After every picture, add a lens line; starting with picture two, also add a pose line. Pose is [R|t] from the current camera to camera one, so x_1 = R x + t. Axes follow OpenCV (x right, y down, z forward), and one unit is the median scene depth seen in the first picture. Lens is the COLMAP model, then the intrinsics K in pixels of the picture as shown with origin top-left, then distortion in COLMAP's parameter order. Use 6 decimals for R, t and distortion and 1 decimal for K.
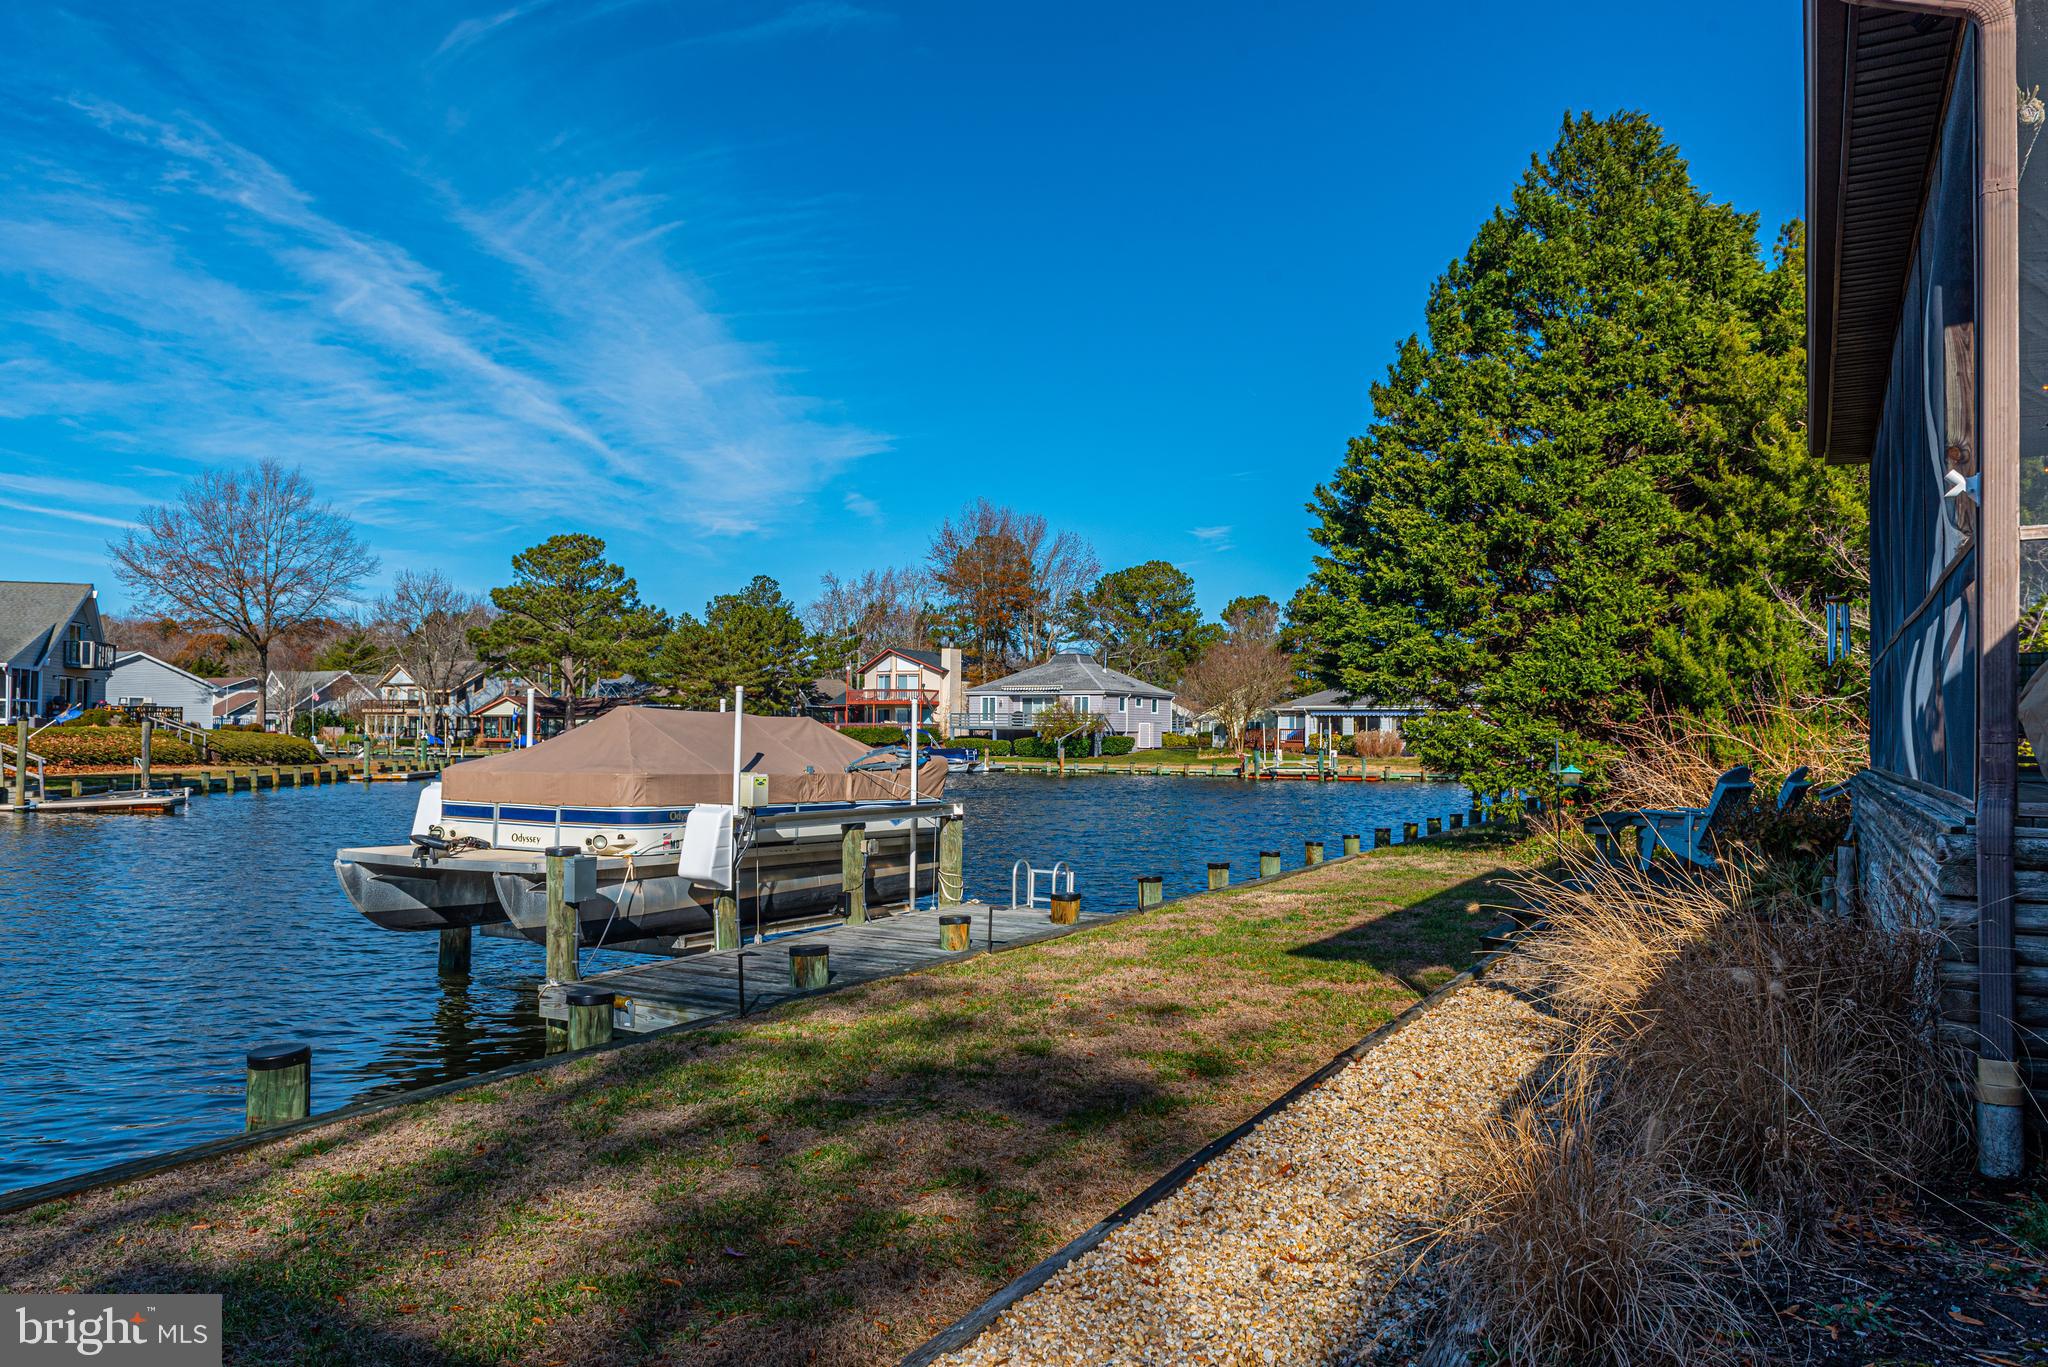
lens RADIAL K [[1369.0, 0, 1031.3], [0, 1369.0, 730.9], [0, 0, 1]] dist [0.002295, -0.000424]
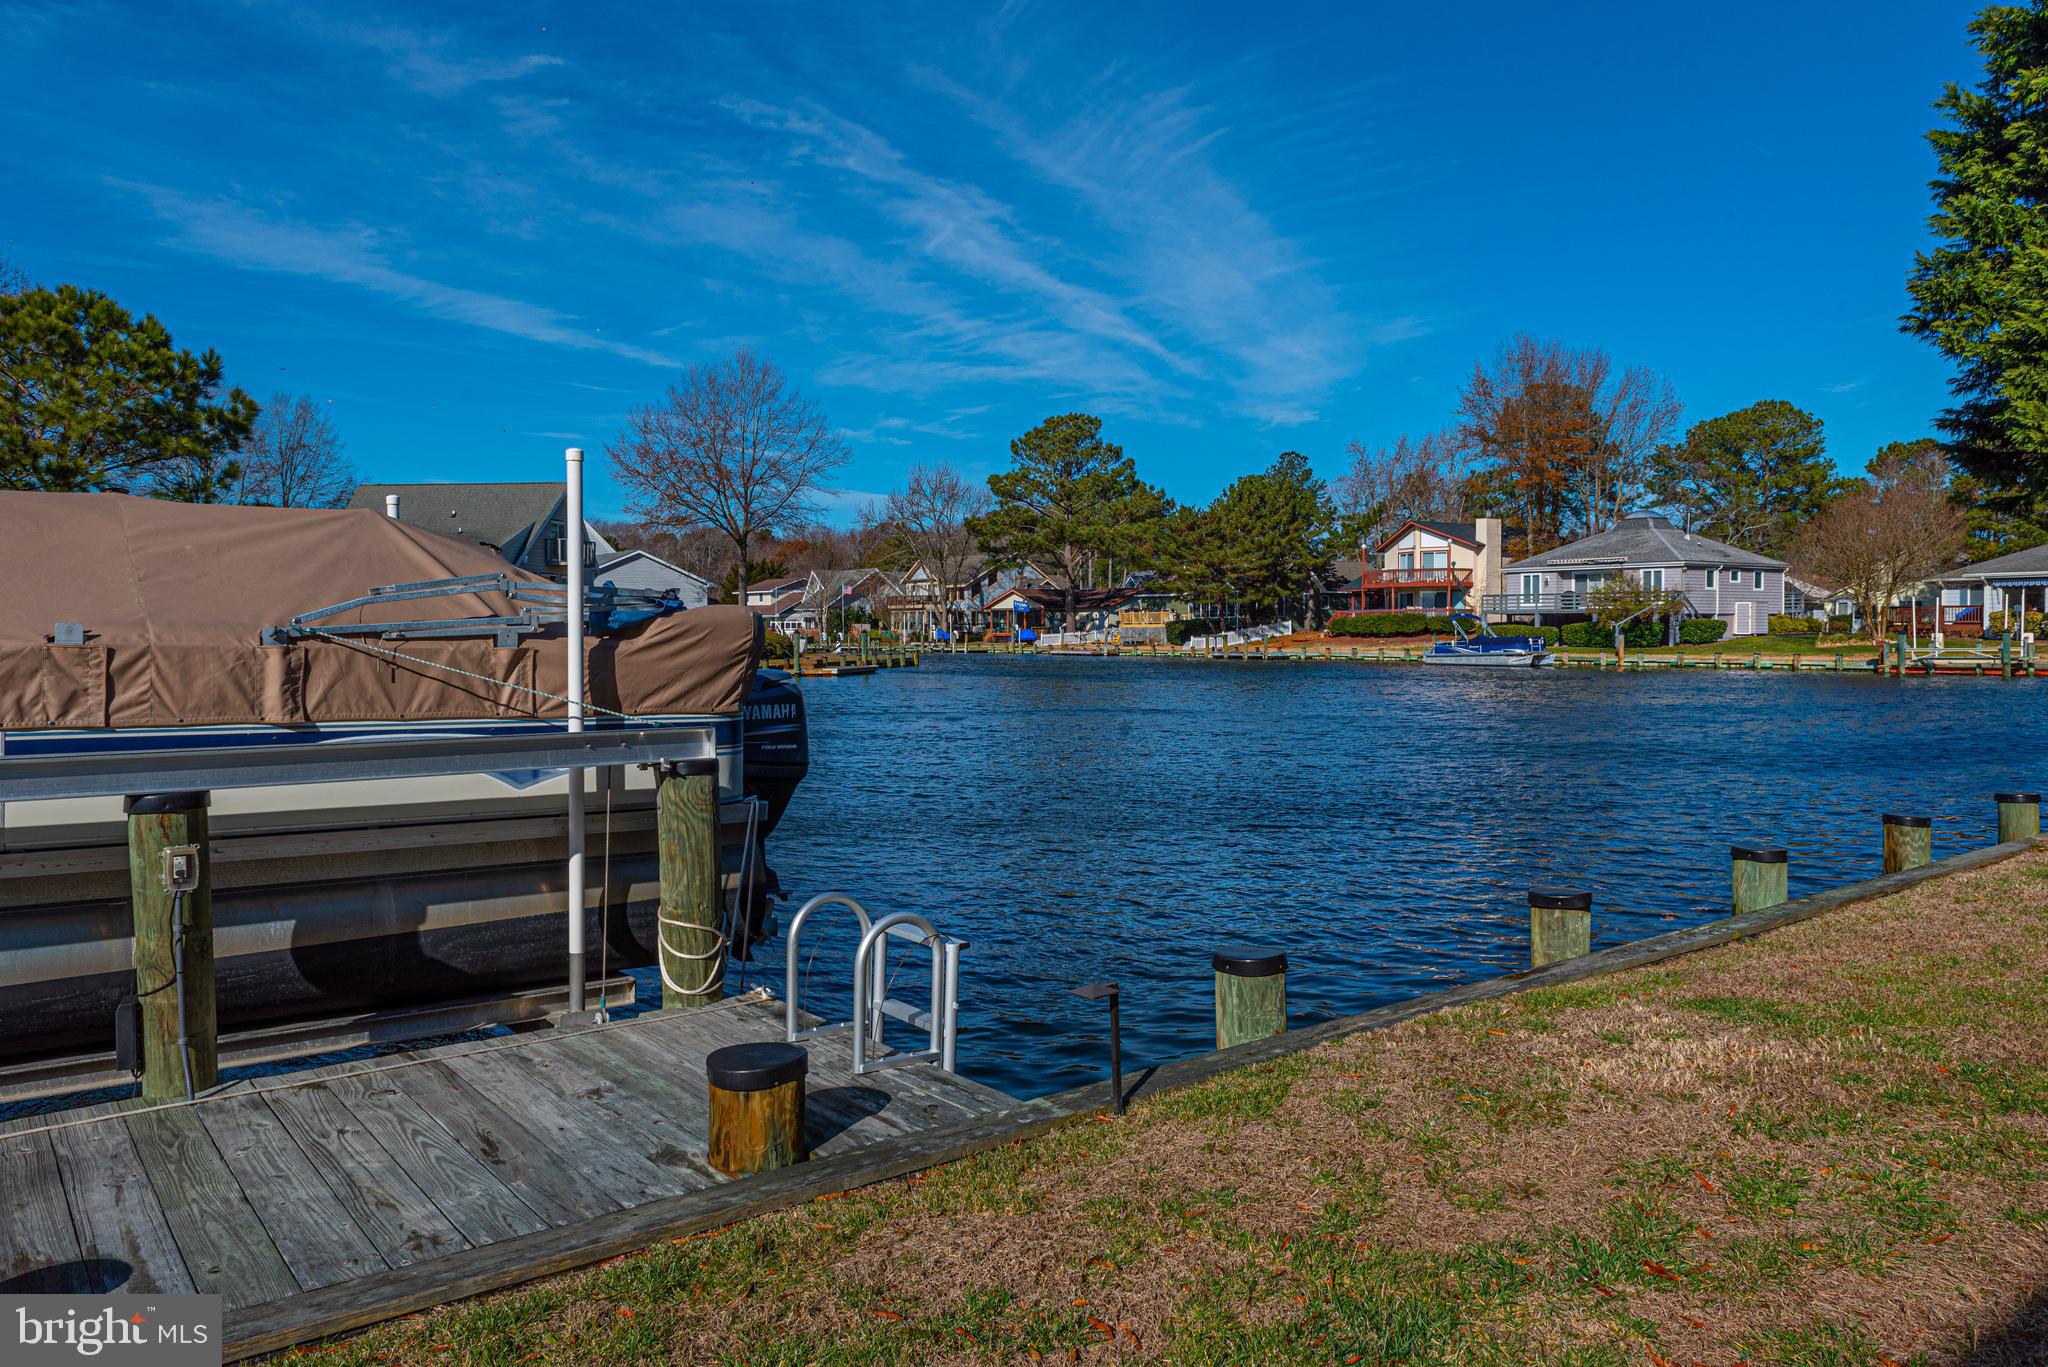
lens RADIAL K [[1448.6, 0, 1034.2], [0, 1448.6, 649.1], [0, 0, 1]] dist [0.004239, -0.002176]
pose [[0.925198, -0.007260, -0.379415, 0.021264], [0.013707, 0.999804, 0.014291, 0.003282], [0.379237, -0.018423, 0.925116, 0.080820]]
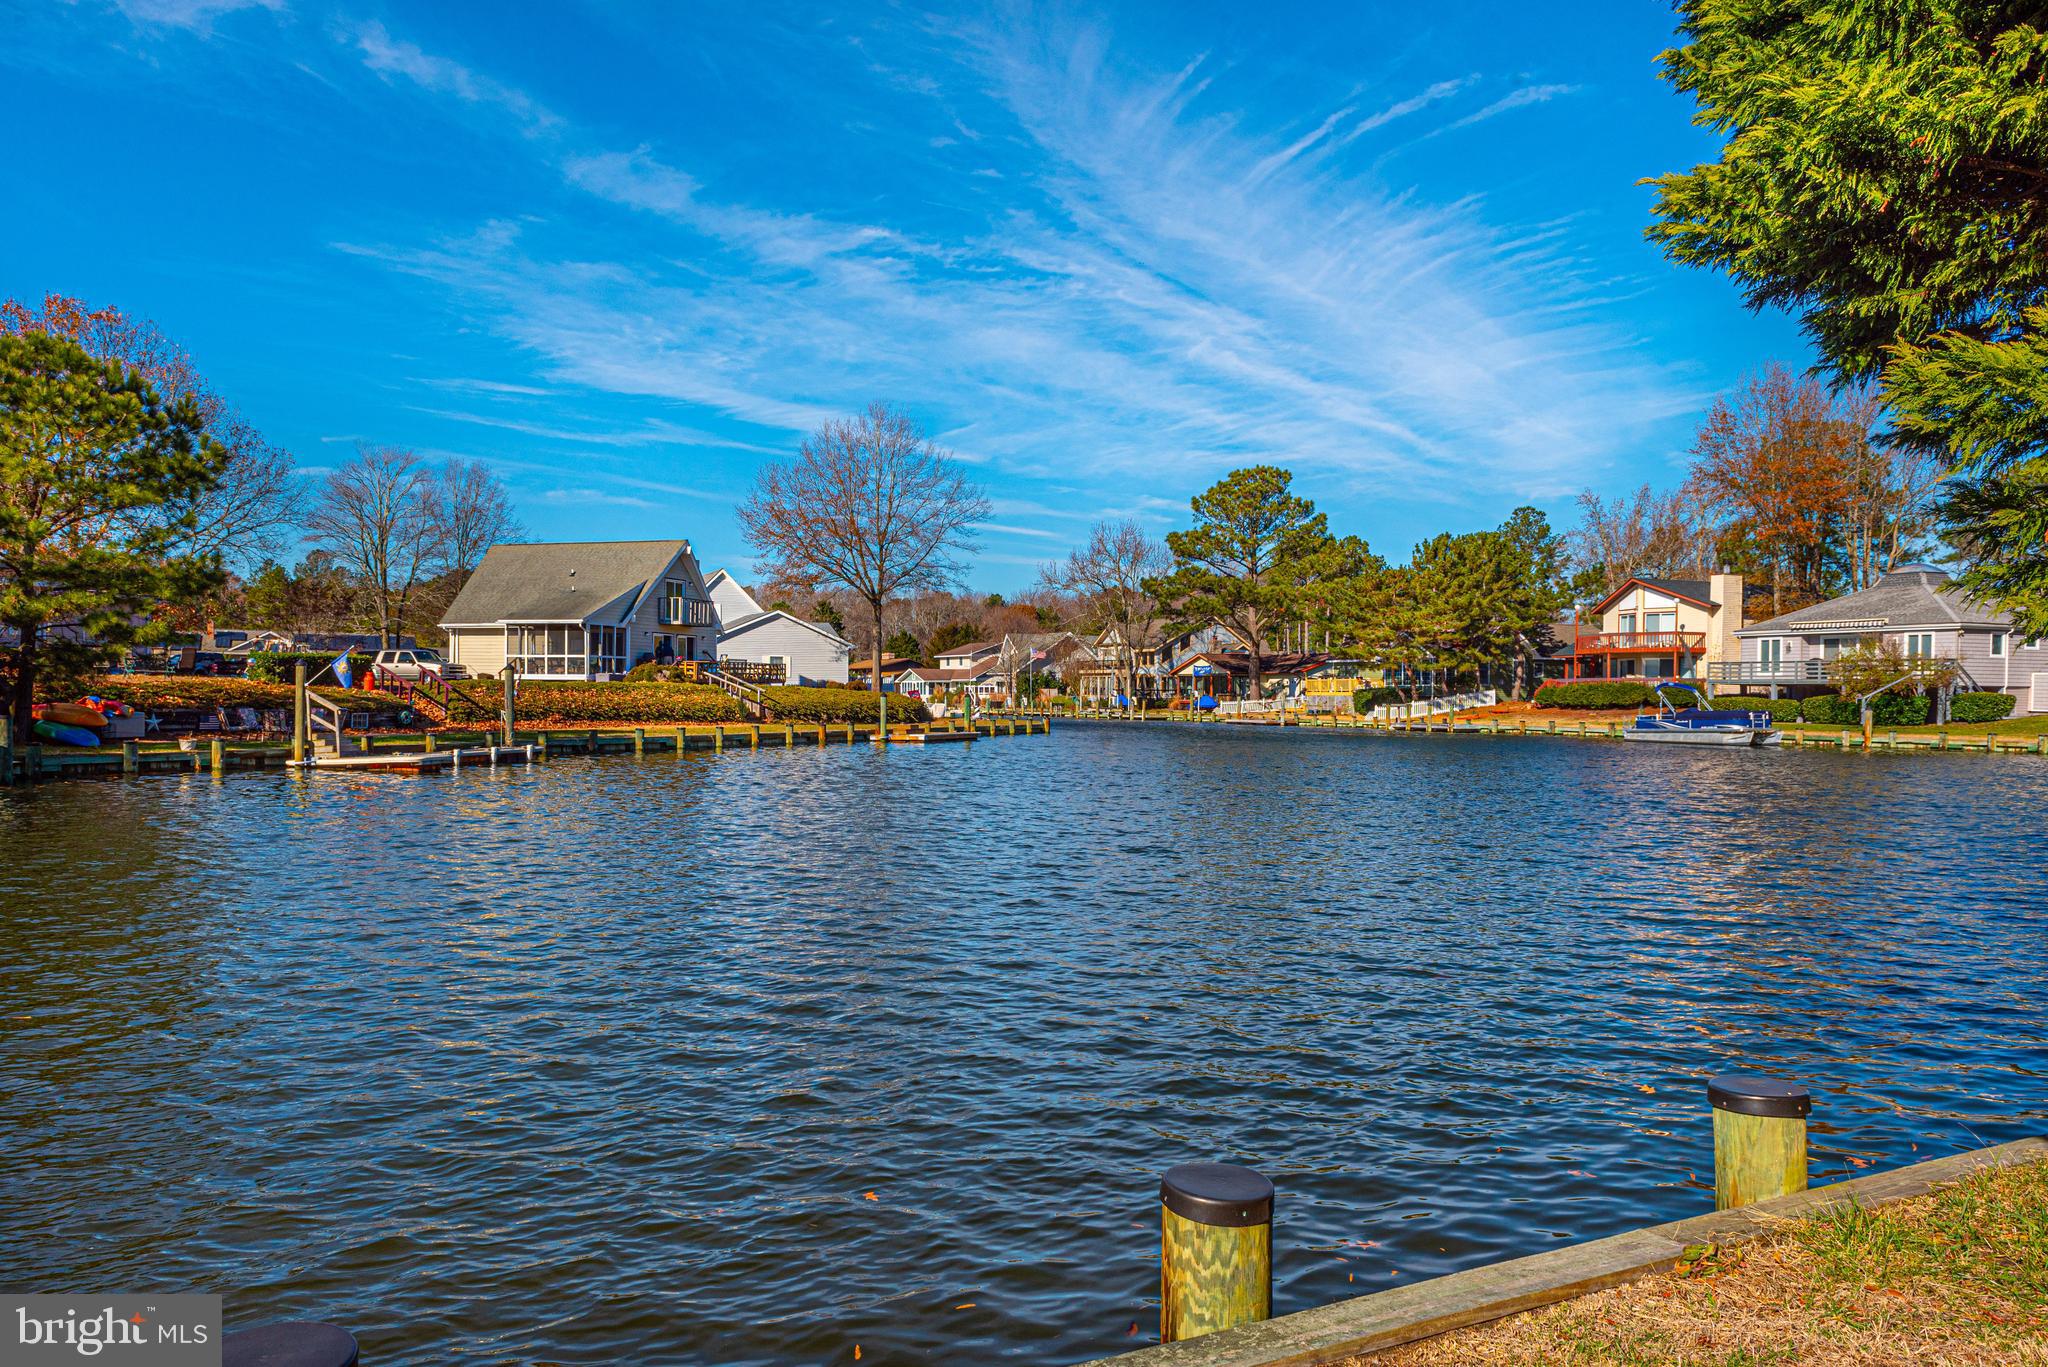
lens RADIAL K [[1453.3, 0, 975.7], [0, 1453.3, 725.4], [0, 0, 1]] dist [-0.004622, -0.004584]
pose [[0.829044, 0.009137, -0.559109, 0.045238], [0.002215, 0.999805, 0.019623, 0.004130], [0.559179, -0.017507, 0.828862, 0.144105]]
